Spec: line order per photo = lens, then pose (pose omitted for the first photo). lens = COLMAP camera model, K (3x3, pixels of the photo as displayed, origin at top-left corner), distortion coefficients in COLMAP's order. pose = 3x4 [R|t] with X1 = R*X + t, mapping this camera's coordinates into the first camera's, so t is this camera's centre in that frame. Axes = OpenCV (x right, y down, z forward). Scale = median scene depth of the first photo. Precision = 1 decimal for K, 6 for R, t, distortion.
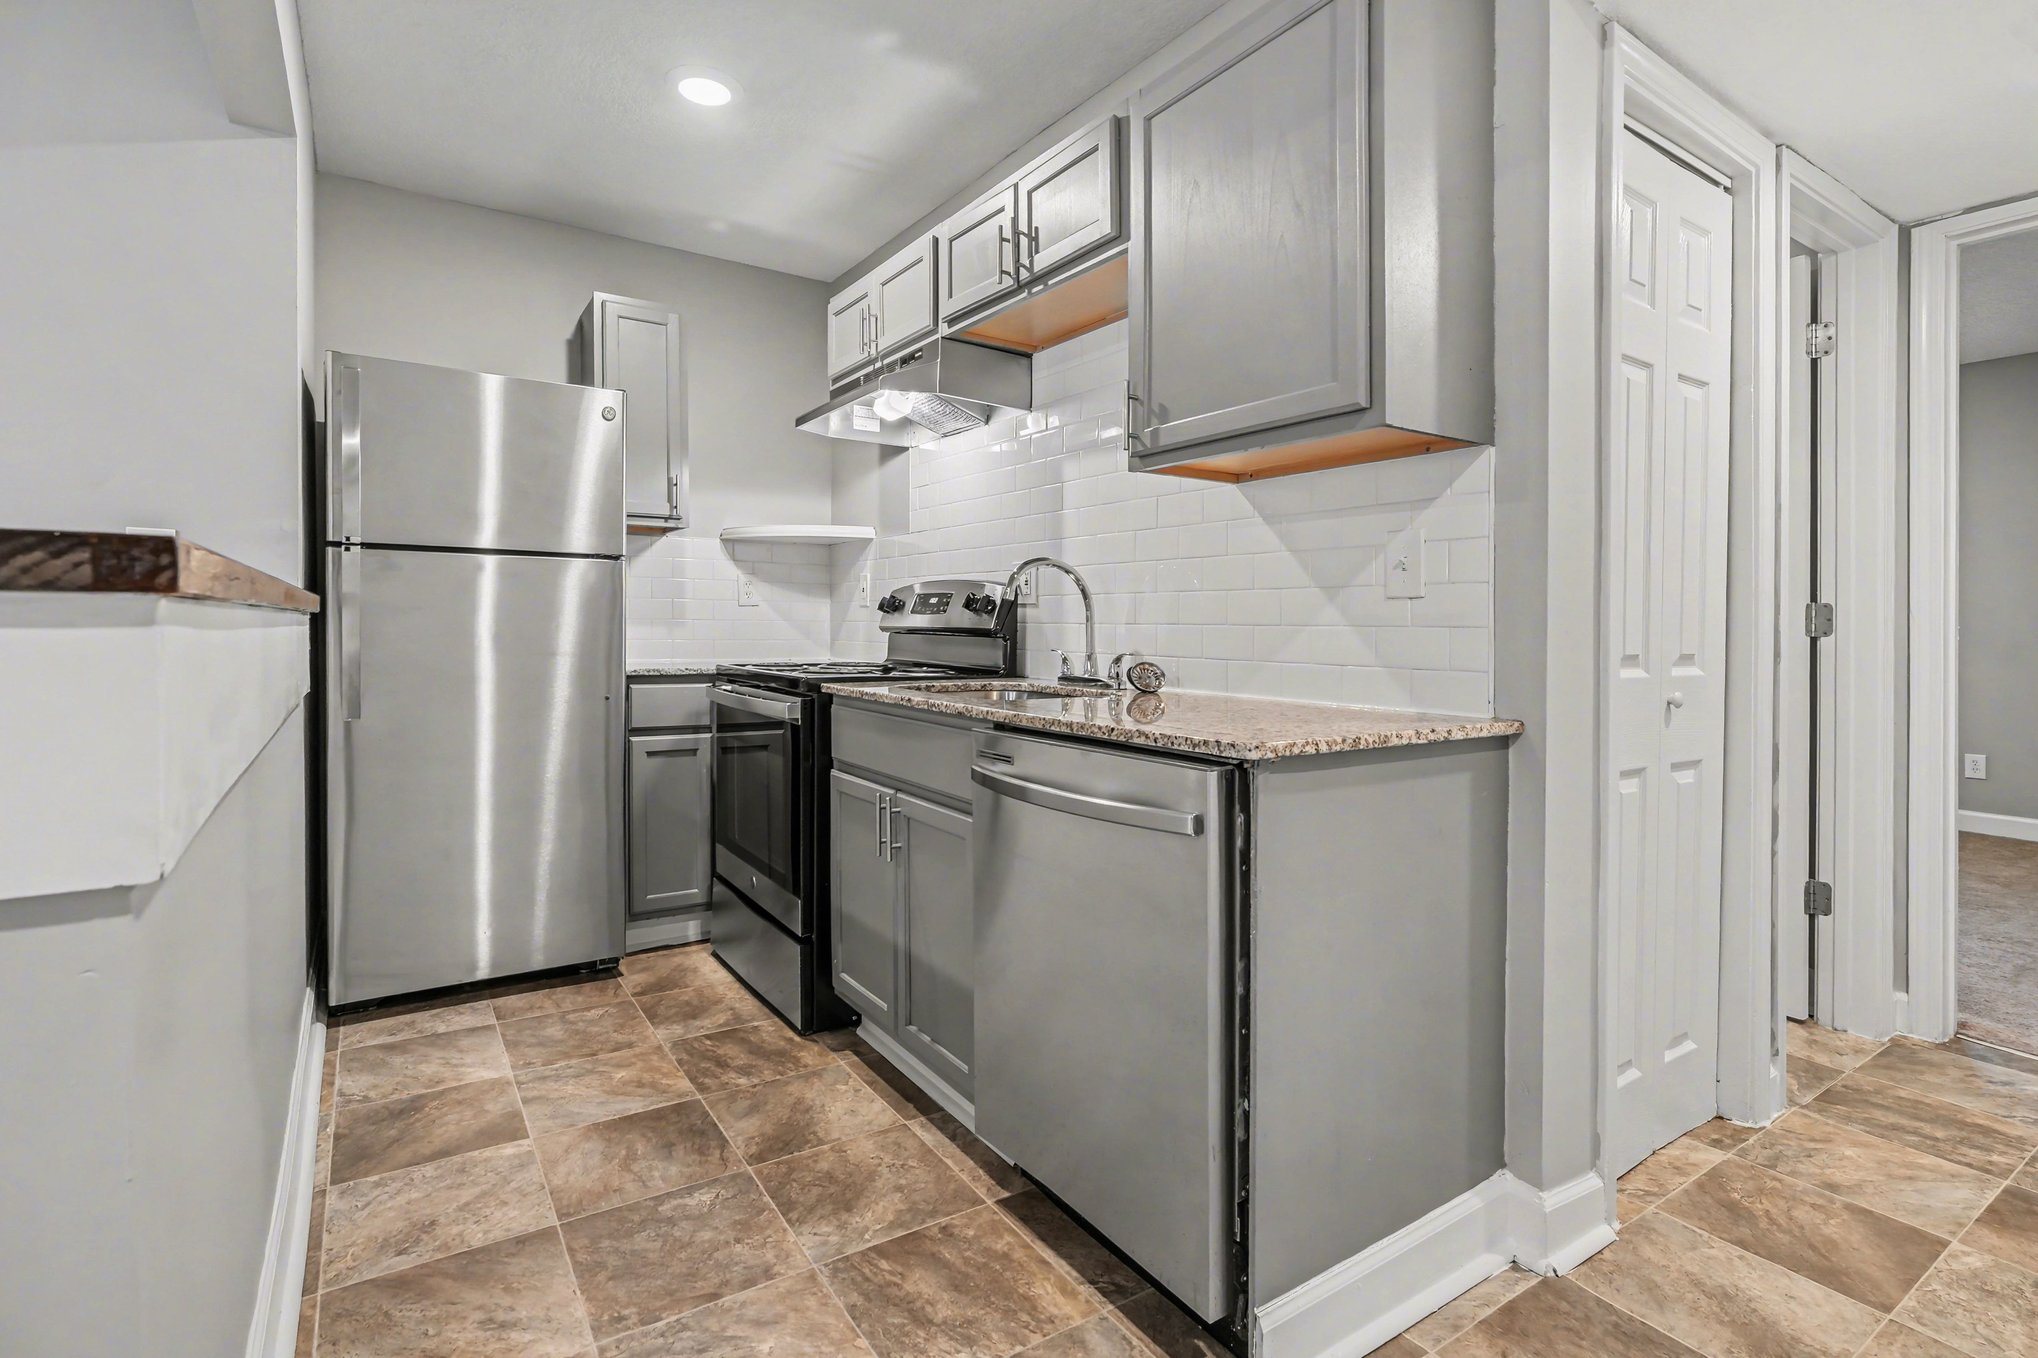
lens RADIAL K [[985.3, 0, 1041.3], [0, 985.3, 649.9], [0, 0, 1]] dist [0.001527, 0.001509]
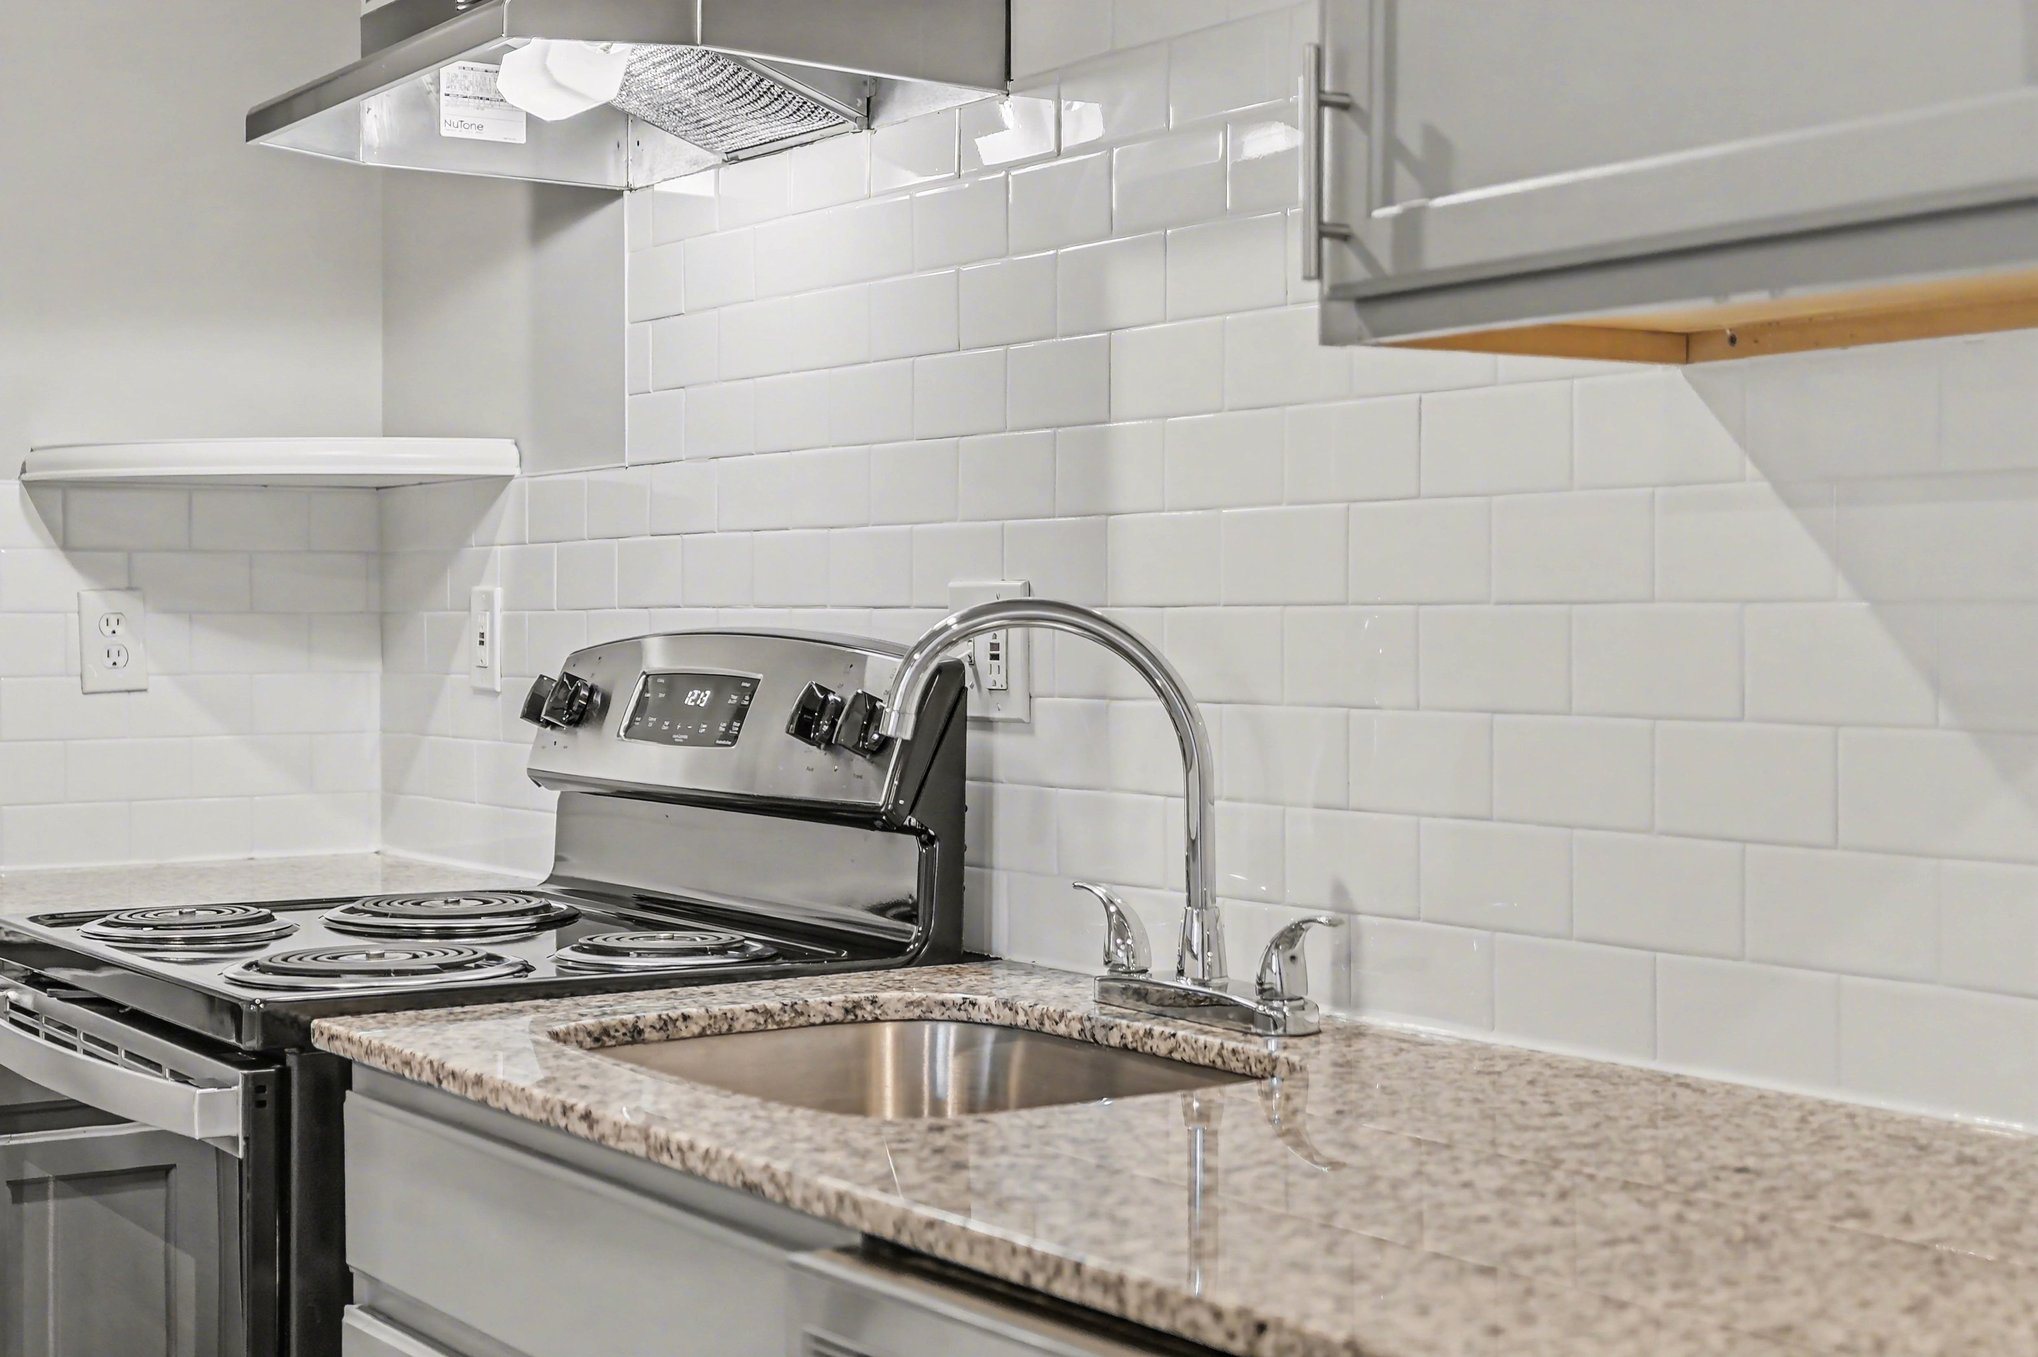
lens RADIAL K [[3011.2, 0, 1015.3], [0, 3011.2, 686.2], [0, 0, 1]] dist [0.028411, 0.000000]
pose [[0.999801, -0.003623, -0.019608, 0.011747], [0.003501, 0.999974, -0.006268, -0.062589], [0.019630, 0.006198, 0.999788, 0.074209]]
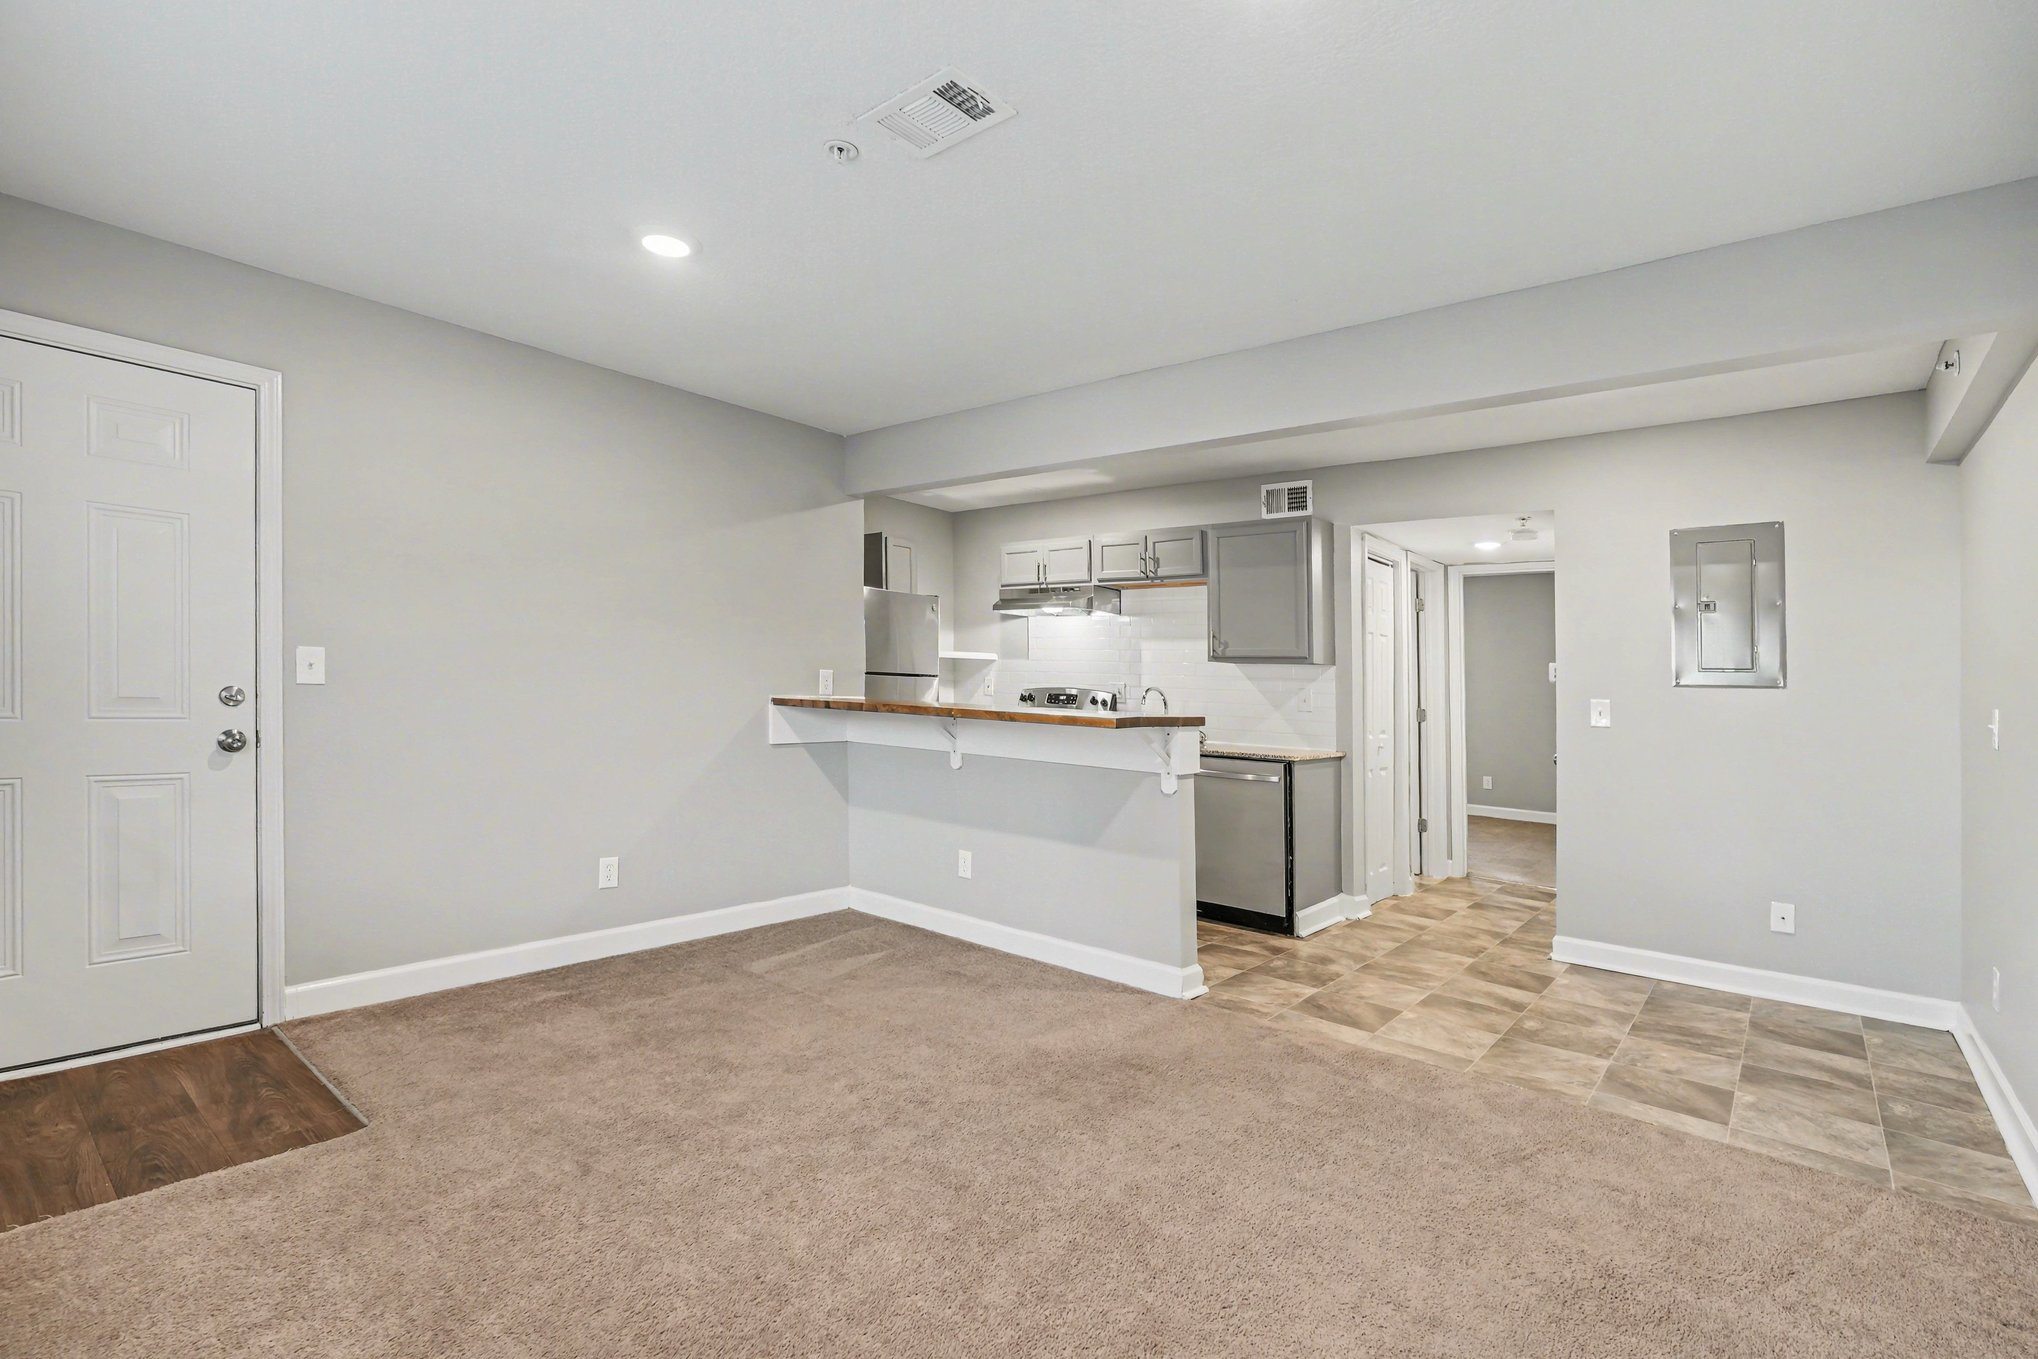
lens RADIAL K [[985.3, 0, 1005.6], [0, 985.3, 620.7], [0, 0, 1]] dist [0.001527, 0.001509]
pose [[0.961708, 0.039671, 0.271189, -1.047813], [-0.018309, 0.996558, -0.080852, -0.053938], [-0.273463, 0.072791, 0.959124, -1.295974]]
